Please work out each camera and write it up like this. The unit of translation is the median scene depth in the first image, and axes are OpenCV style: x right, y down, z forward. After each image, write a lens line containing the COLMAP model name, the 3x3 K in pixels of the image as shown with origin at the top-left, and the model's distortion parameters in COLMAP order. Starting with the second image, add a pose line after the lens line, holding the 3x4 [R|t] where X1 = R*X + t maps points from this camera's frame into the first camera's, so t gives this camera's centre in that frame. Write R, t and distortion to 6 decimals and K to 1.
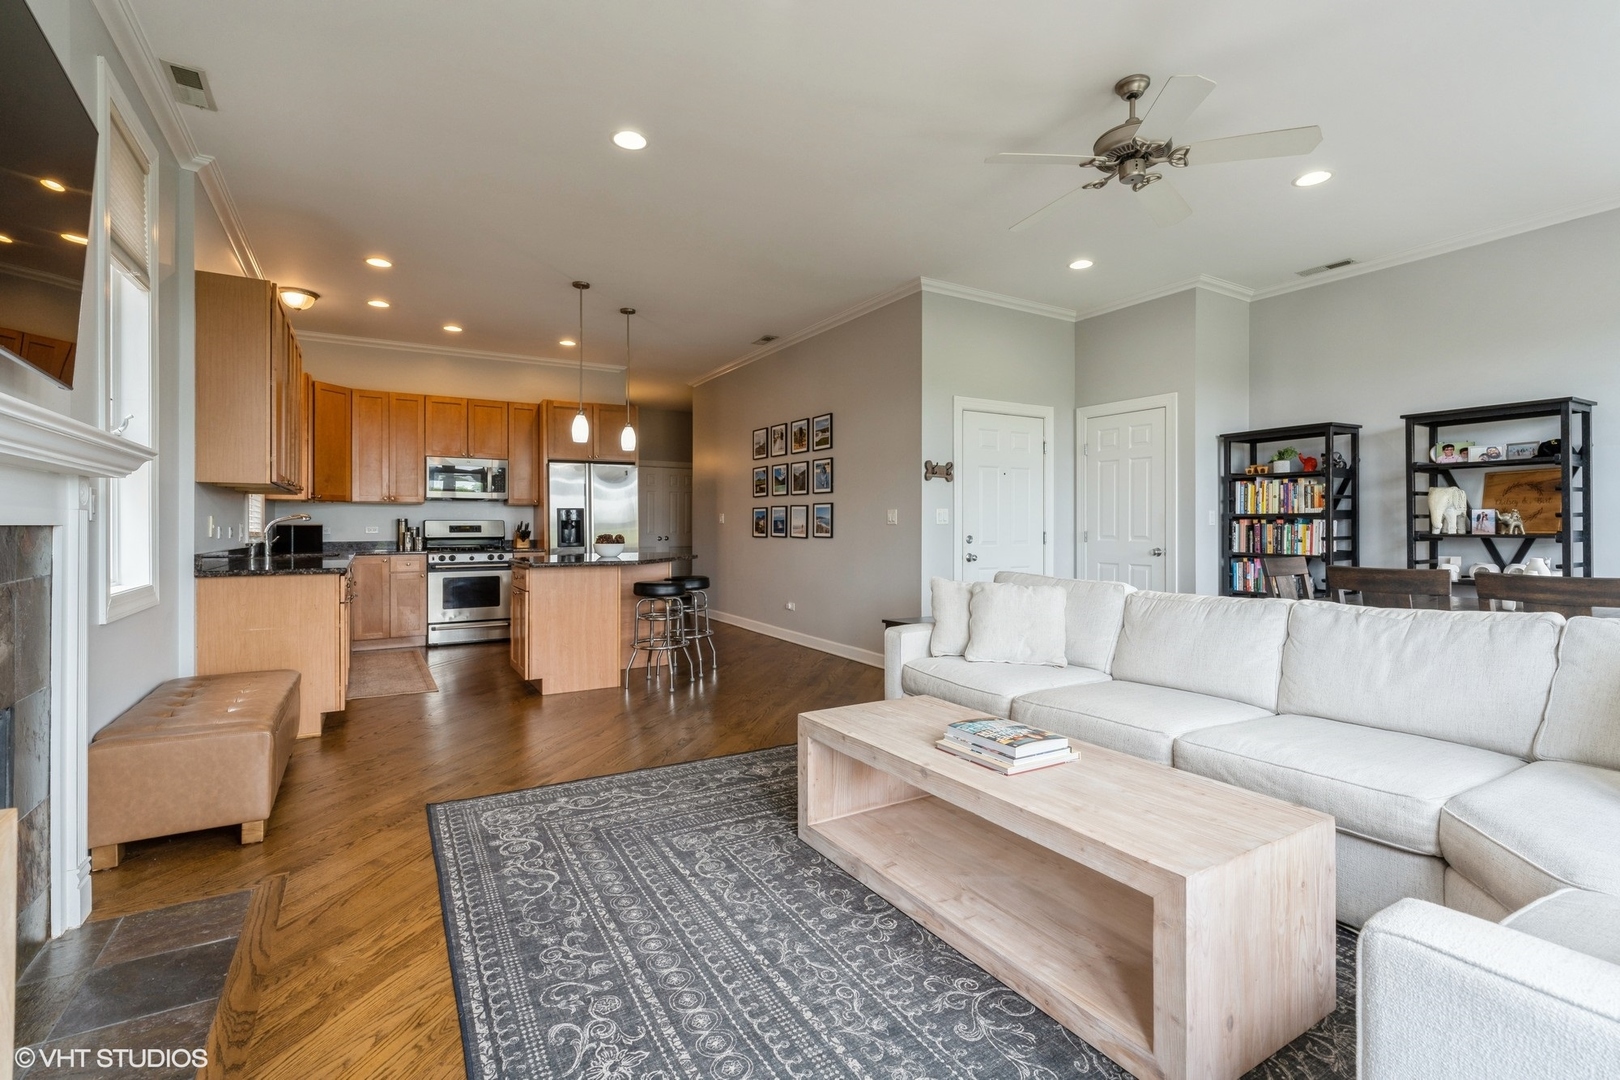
lens RADIAL K [[729.9, 0, 802.3], [0, 729.9, 524.8], [0, 0, 1]] dist [0.009585, 0.000601]
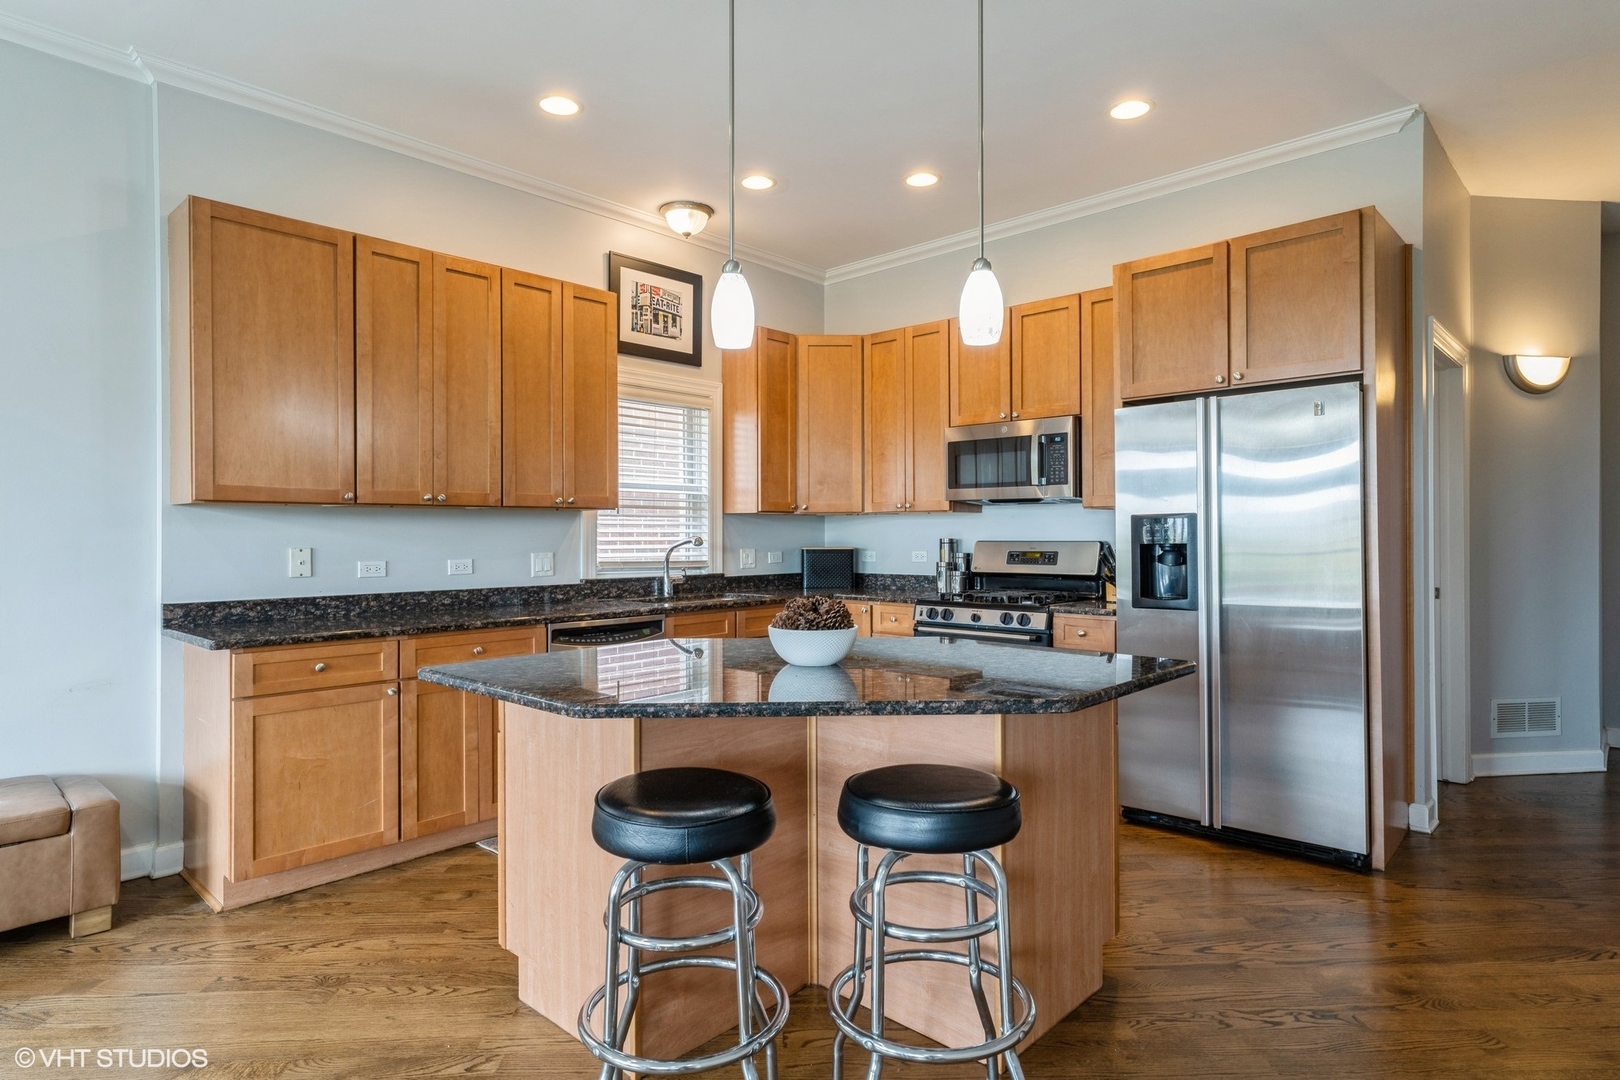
lens RADIAL K [[890.0, 0, 807.7], [0, 890.0, 534.9], [0, 0, 1]] dist [-0.004036, 0.002058]
pose [[0.284958, 0.000413, -0.958540, 0.143553], [0.006235, 0.999978, 0.002284, -0.018686], [0.958520, -0.006627, 0.284949, 0.953914]]
